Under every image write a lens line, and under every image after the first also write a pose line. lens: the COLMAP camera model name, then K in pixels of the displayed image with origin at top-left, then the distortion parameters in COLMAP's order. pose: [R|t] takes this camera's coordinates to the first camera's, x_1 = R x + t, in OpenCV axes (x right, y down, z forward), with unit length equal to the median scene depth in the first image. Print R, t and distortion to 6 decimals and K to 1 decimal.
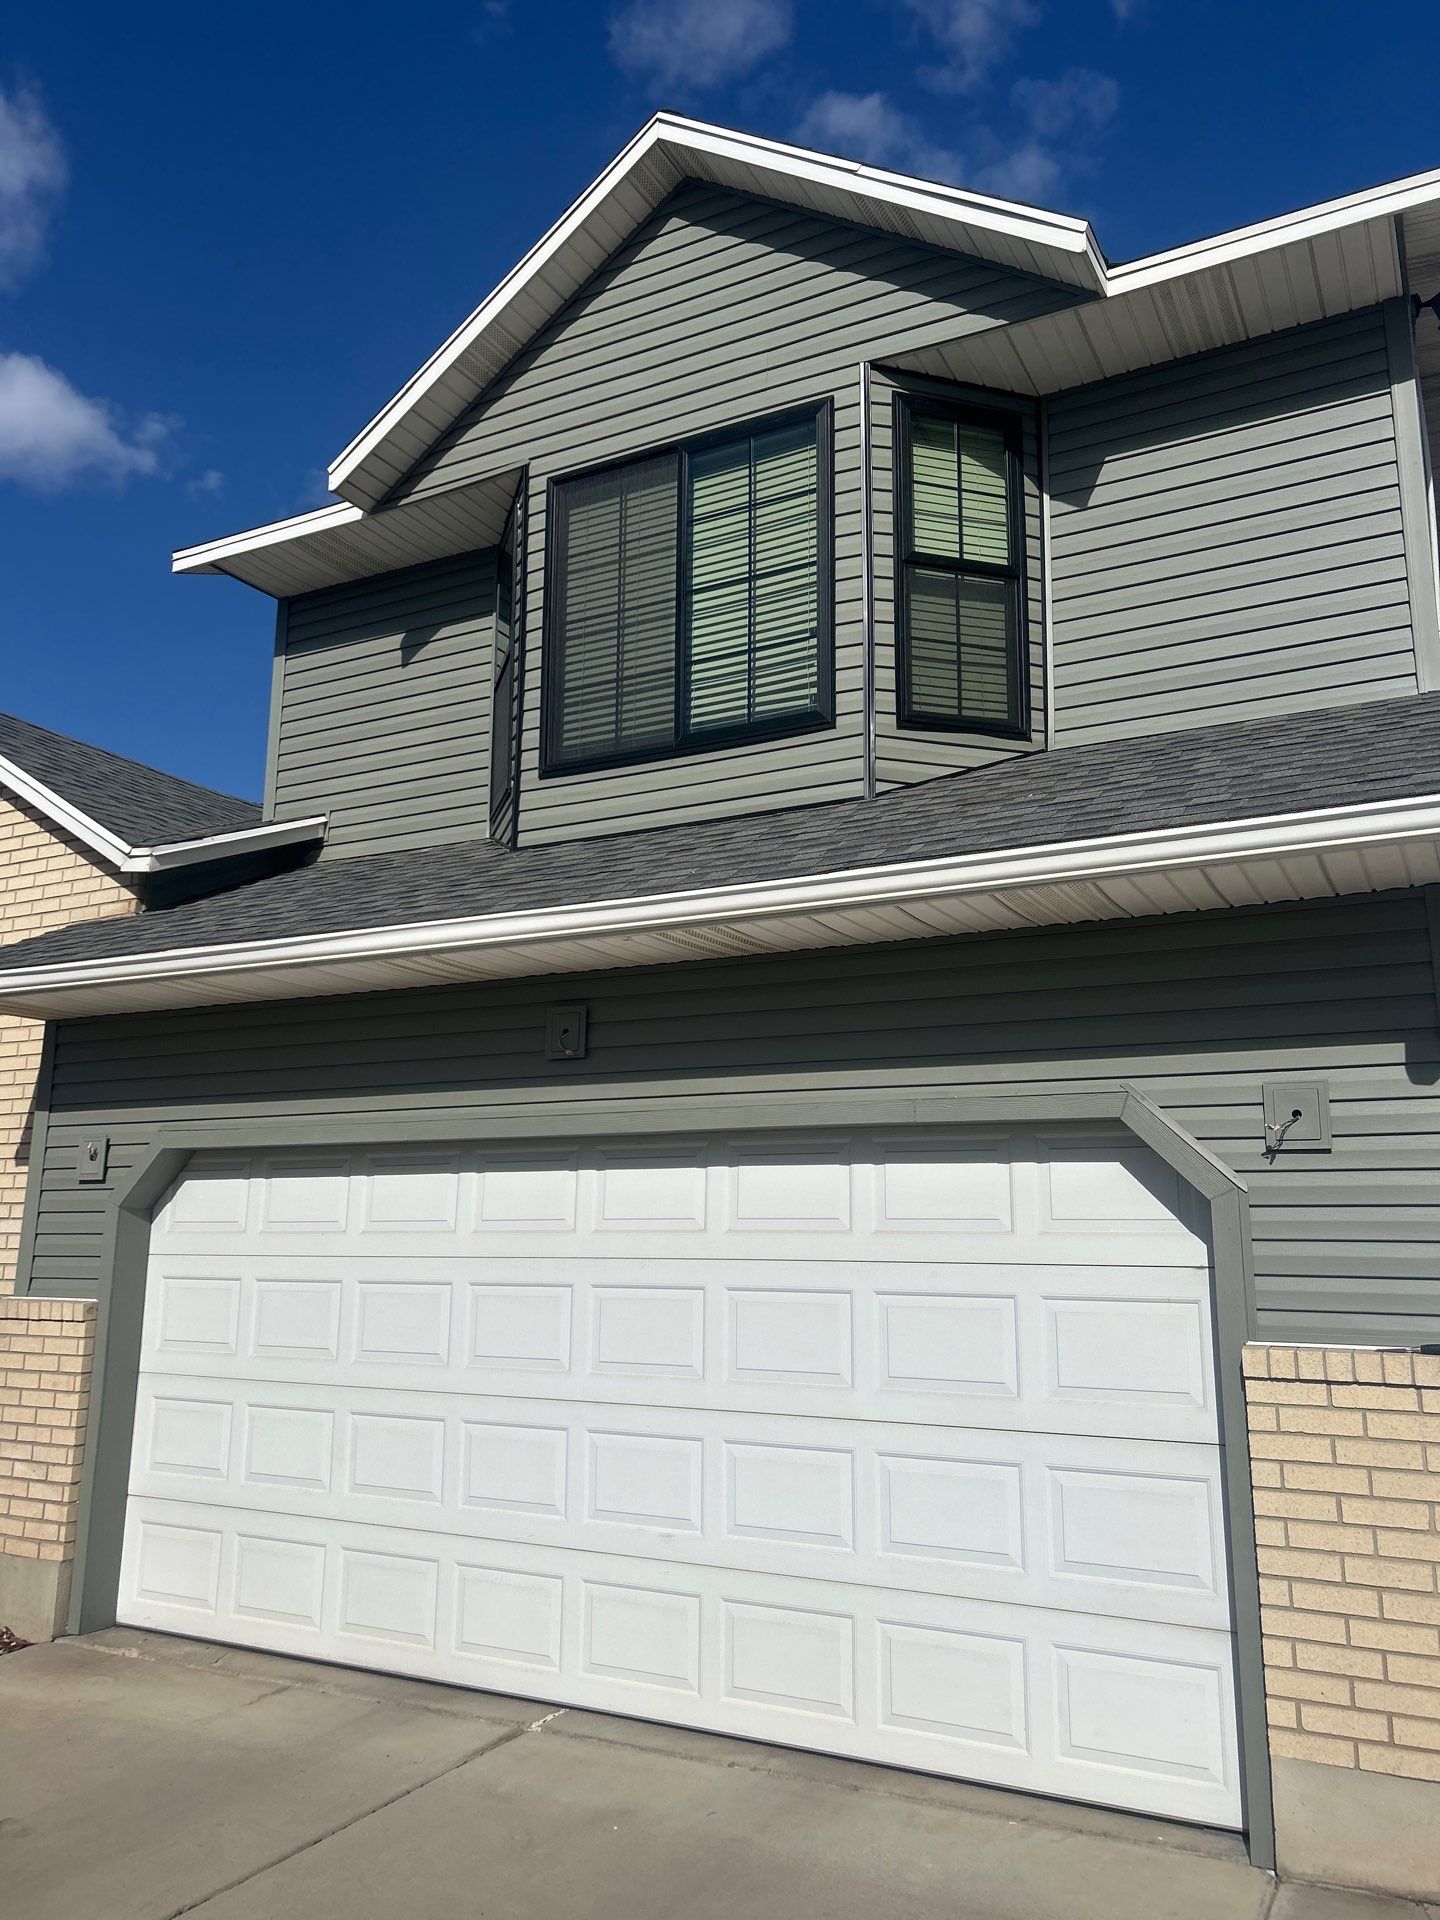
lens RADIAL K [[1441.8, 0, 723.1], [0, 1441.8, 955.6], [0, 0, 1]] dist [0.056980, -0.060691]
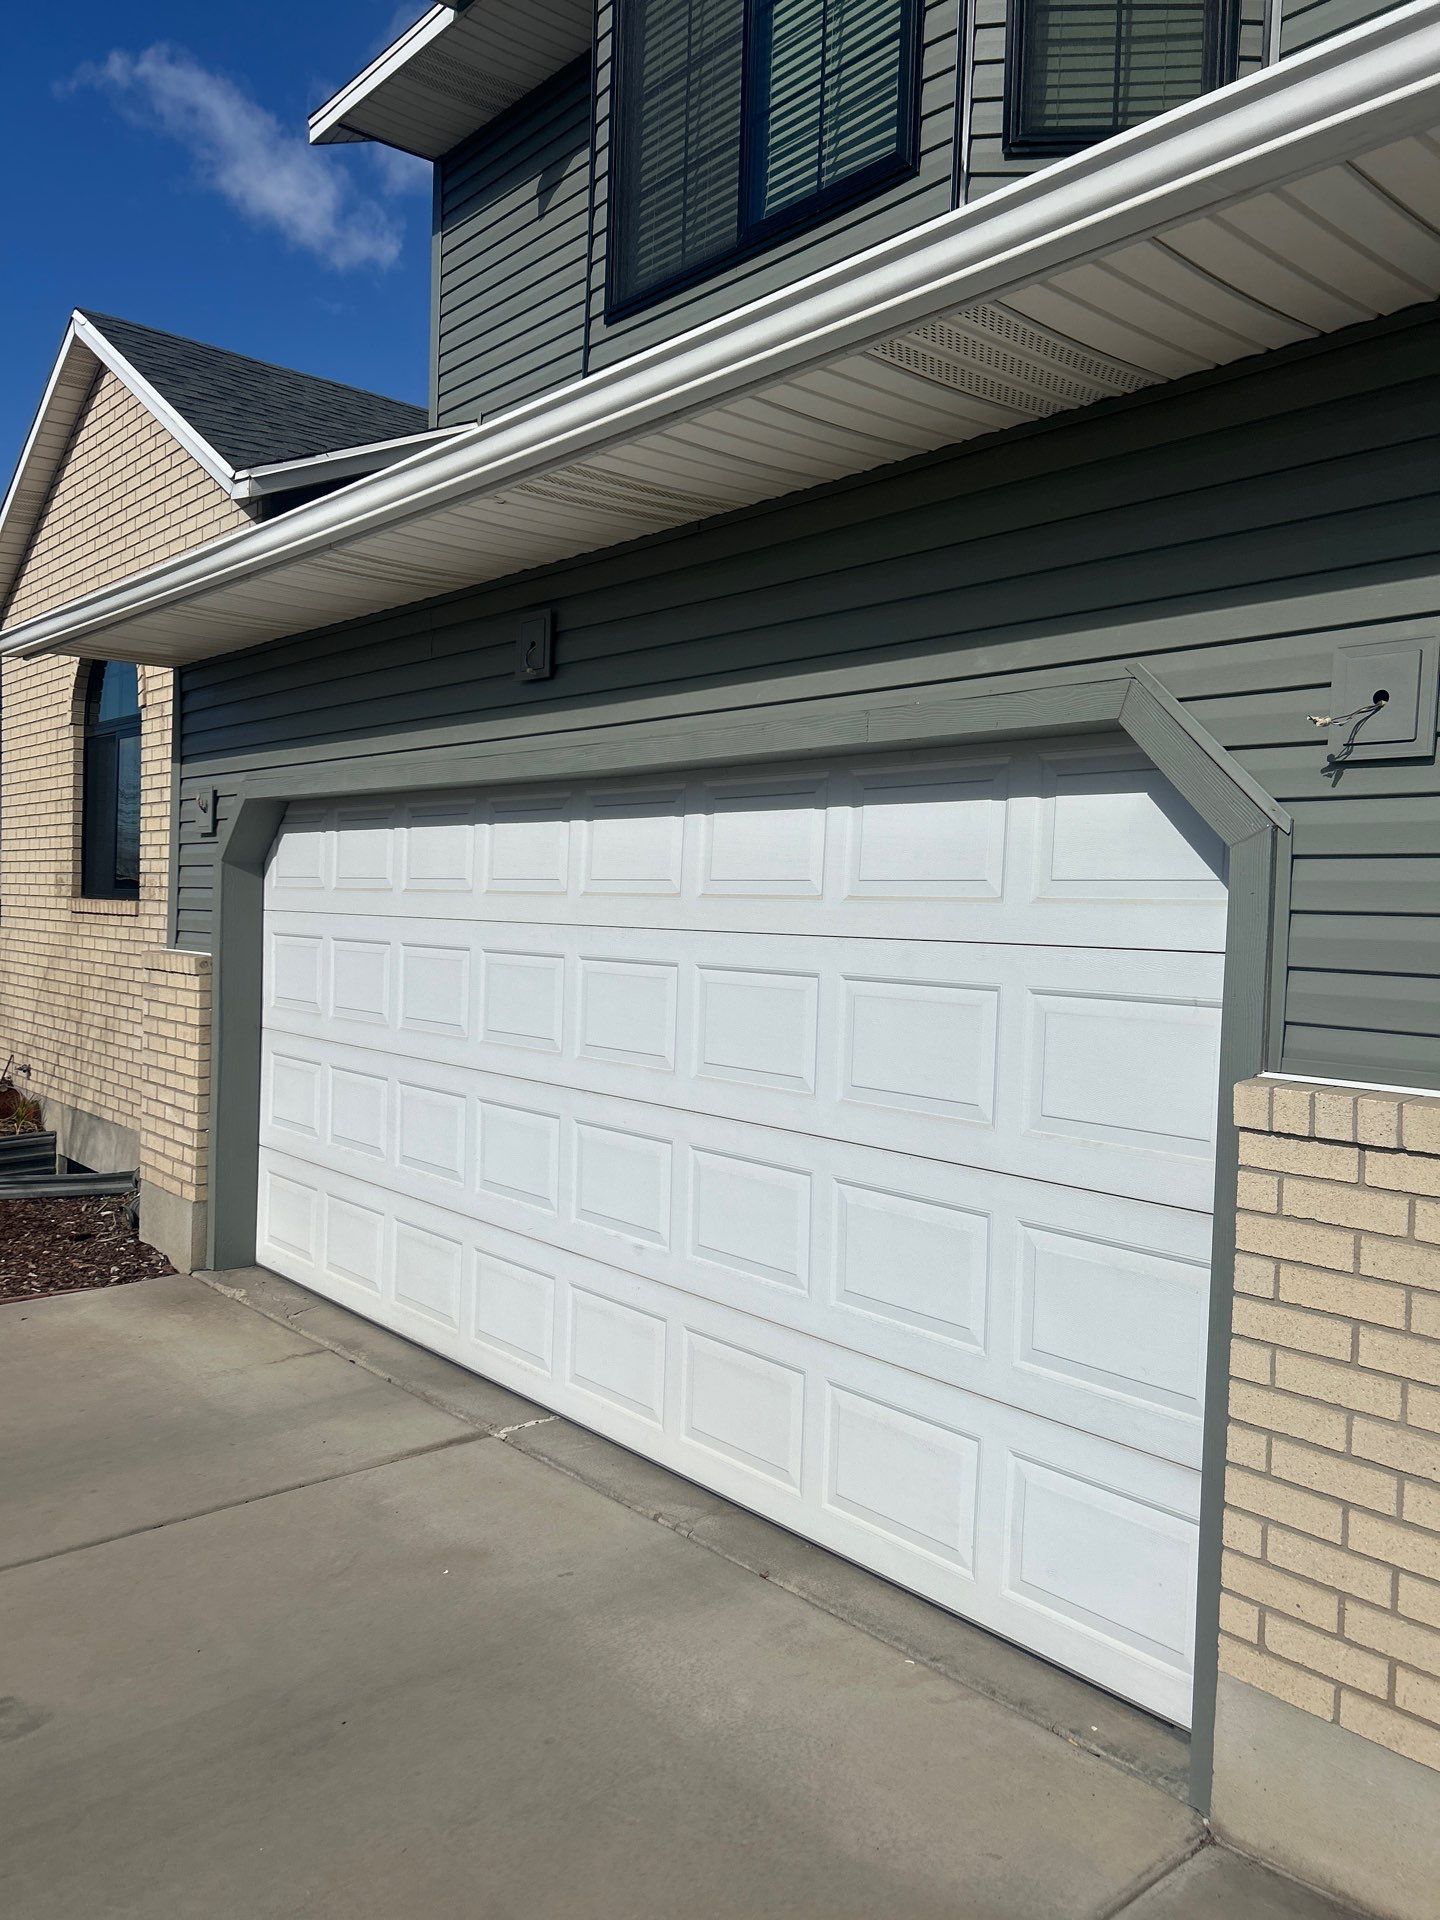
lens RADIAL K [[1441.8, 0, 721.1], [0, 1441.8, 975.1], [0, 0, 1]] dist [0.056980, -0.060691]
pose [[0.929433, 0.036247, -0.367207, 0.334798], [0.050169, 0.973509, 0.223076, 0.067645], [0.365565, -0.225756, 0.902993, 0.328657]]
